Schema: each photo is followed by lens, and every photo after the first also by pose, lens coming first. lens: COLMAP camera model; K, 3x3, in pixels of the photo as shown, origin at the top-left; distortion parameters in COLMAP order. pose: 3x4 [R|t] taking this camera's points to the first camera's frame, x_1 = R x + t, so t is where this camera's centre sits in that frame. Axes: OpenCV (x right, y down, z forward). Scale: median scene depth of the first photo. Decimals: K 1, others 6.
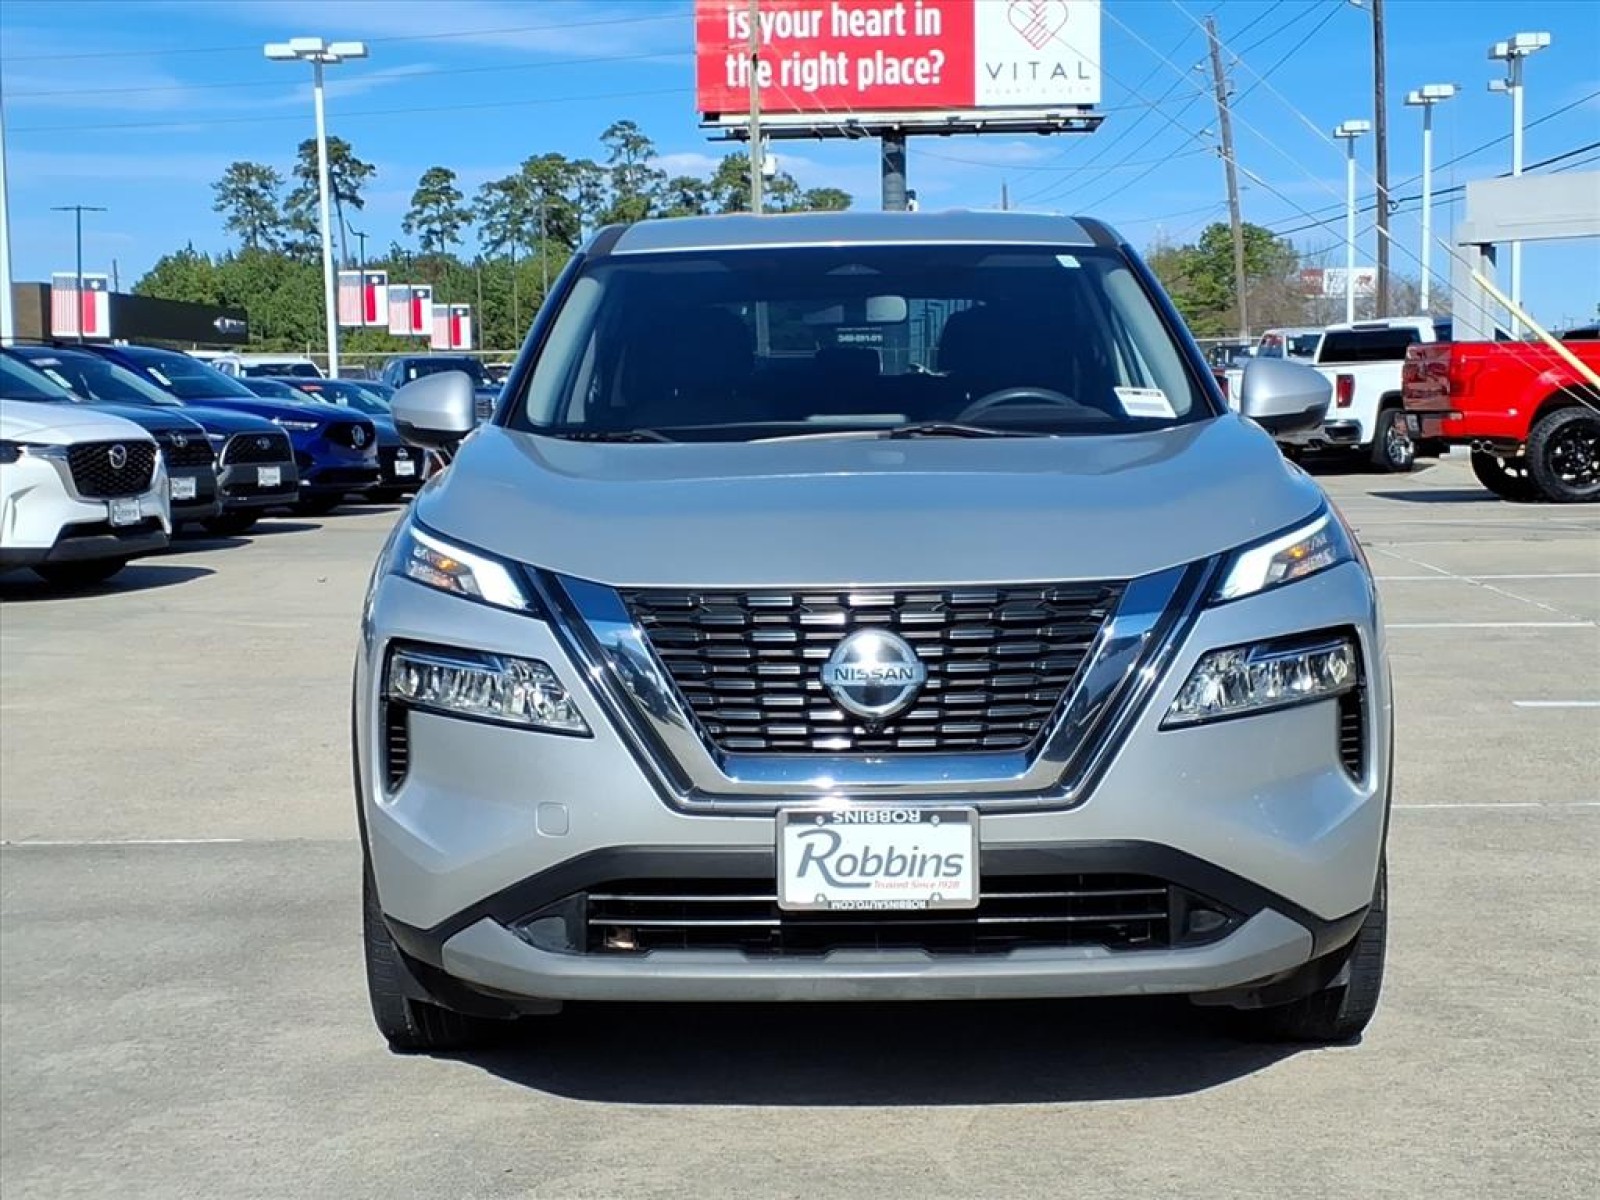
lens RADIAL K [[2532.9, 0, 776.9], [0, 2532.9, 605.3], [0, 0, 1]] dist [0.320028, -1.394388]
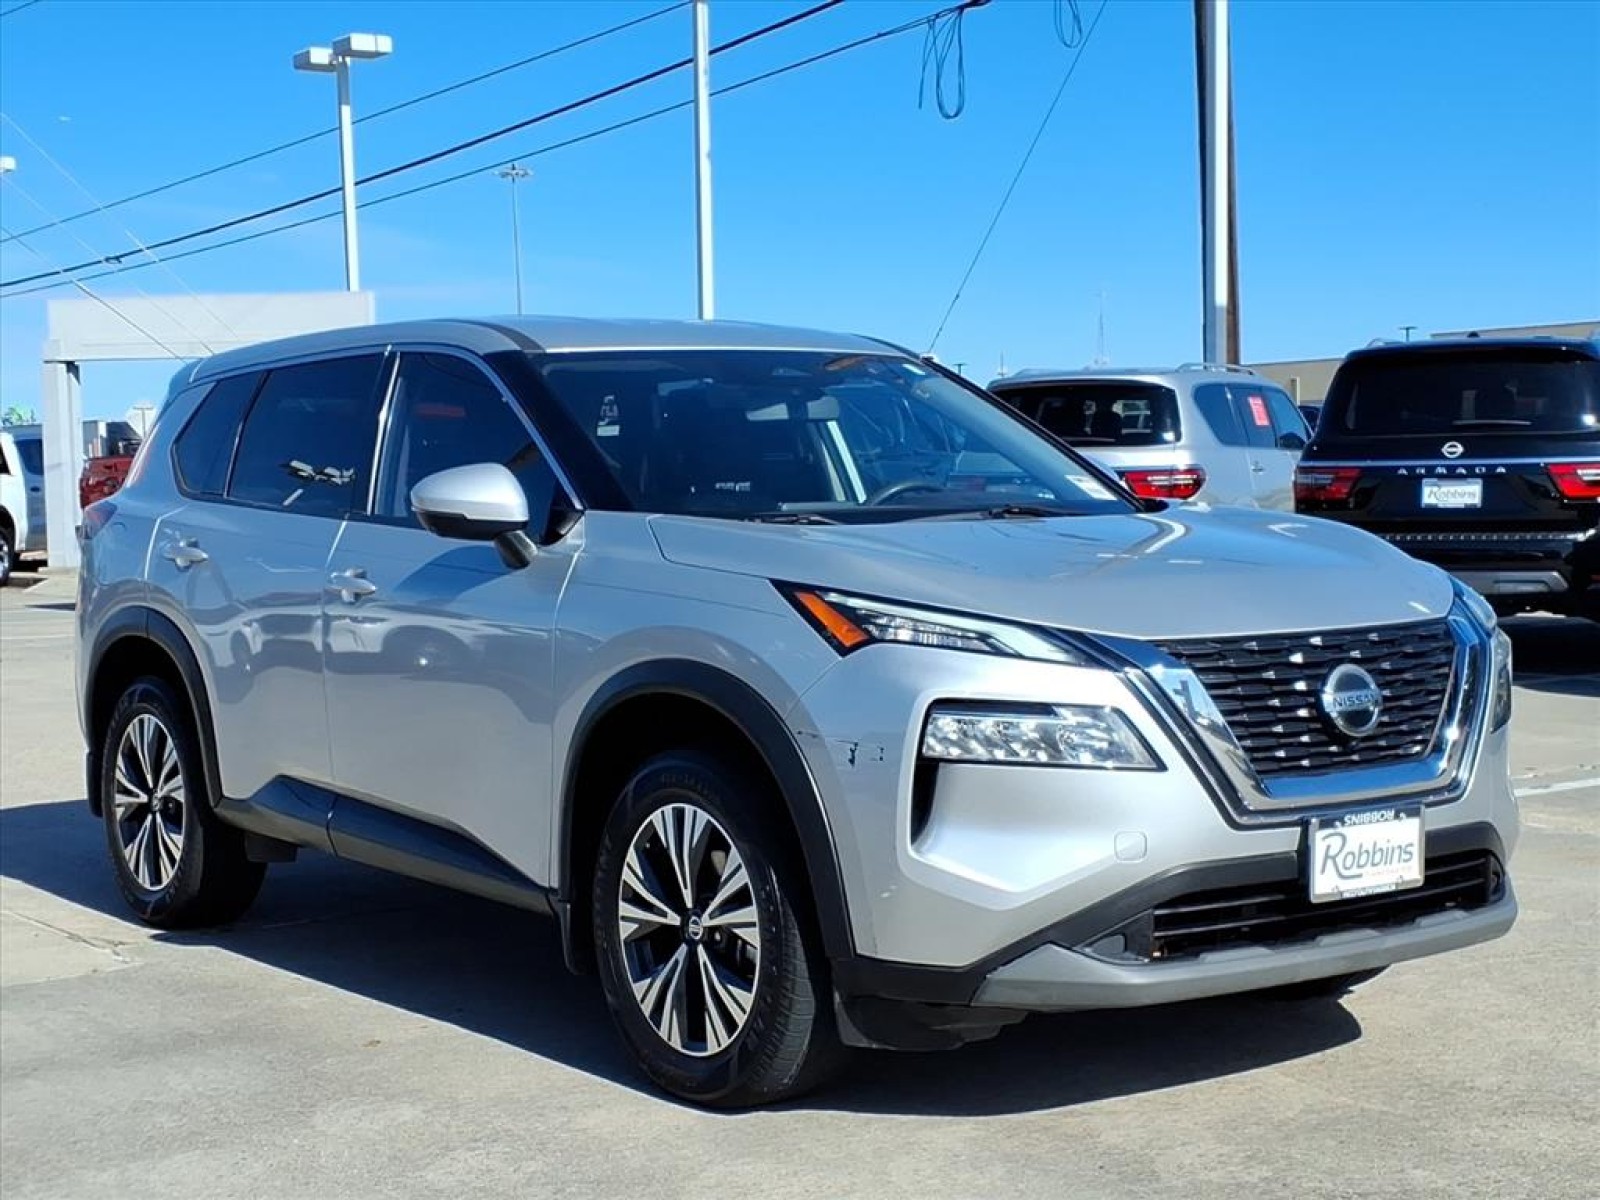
lens RADIAL K [[2532.9, 0, 776.9], [0, 2532.9, 605.3], [0, 0, 1]] dist [0.320028, -1.394388]
pose [[0.794523, -0.033175, 0.606327, -0.914908], [0.061344, 0.997783, -0.025791, -0.003676], [-0.604128, 0.057686, 0.794797, 0.187585]]
